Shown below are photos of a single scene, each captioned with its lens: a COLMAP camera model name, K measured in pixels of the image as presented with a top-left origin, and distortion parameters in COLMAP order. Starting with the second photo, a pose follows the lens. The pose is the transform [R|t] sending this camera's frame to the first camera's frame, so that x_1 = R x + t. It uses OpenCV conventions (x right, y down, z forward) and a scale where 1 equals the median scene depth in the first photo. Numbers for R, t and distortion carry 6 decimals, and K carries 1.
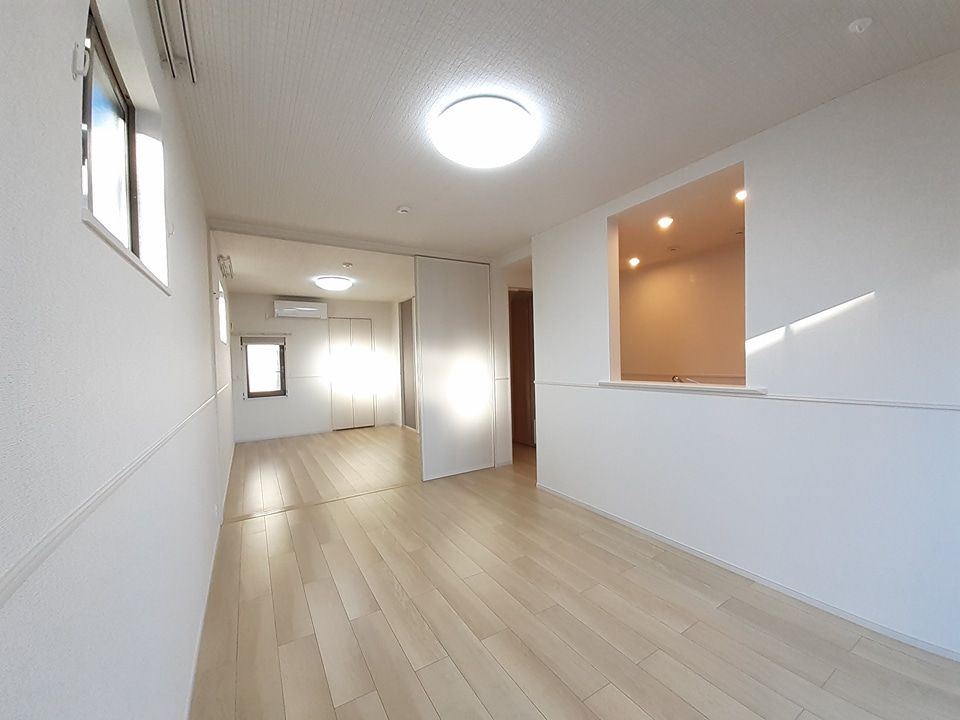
lens RADIAL K [[382.7, 0, 481.3], [0, 382.7, 362.2], [0, 0, 1]] dist [0.000512, 0.000334]
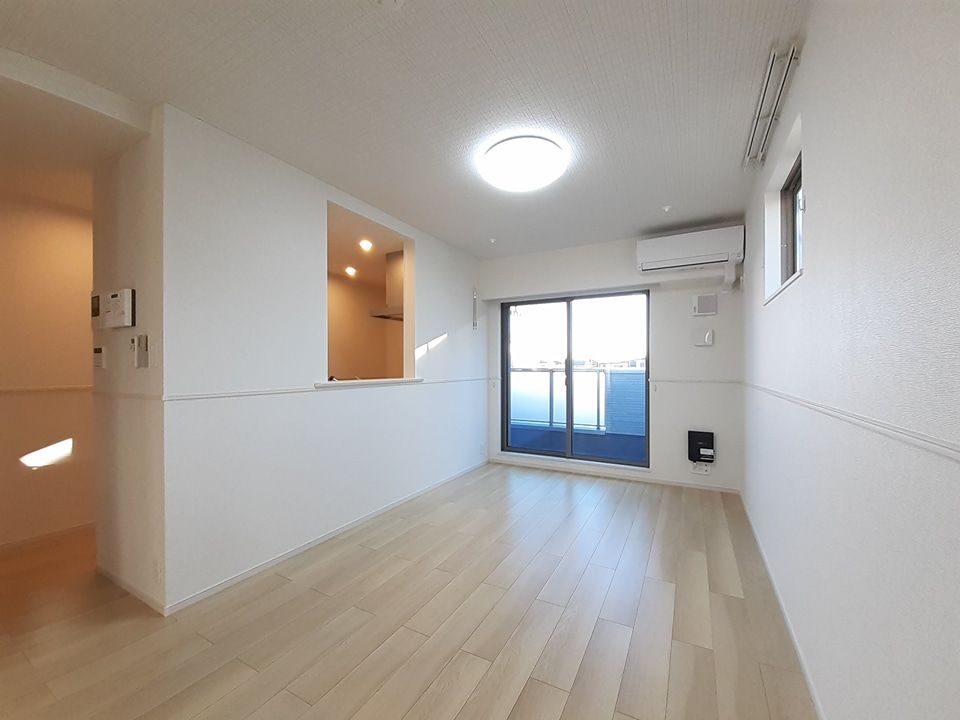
lens RADIAL K [[382.7, 0, 481.3], [0, 382.7, 362.2], [0, 0, 1]] dist [0.000512, 0.000334]
pose [[-0.520066, 0.045001, 0.852940, -0.802201], [0.028140, 0.998972, -0.035547, 0.059782], [-0.853663, 0.005515, -0.520797, 1.511678]]
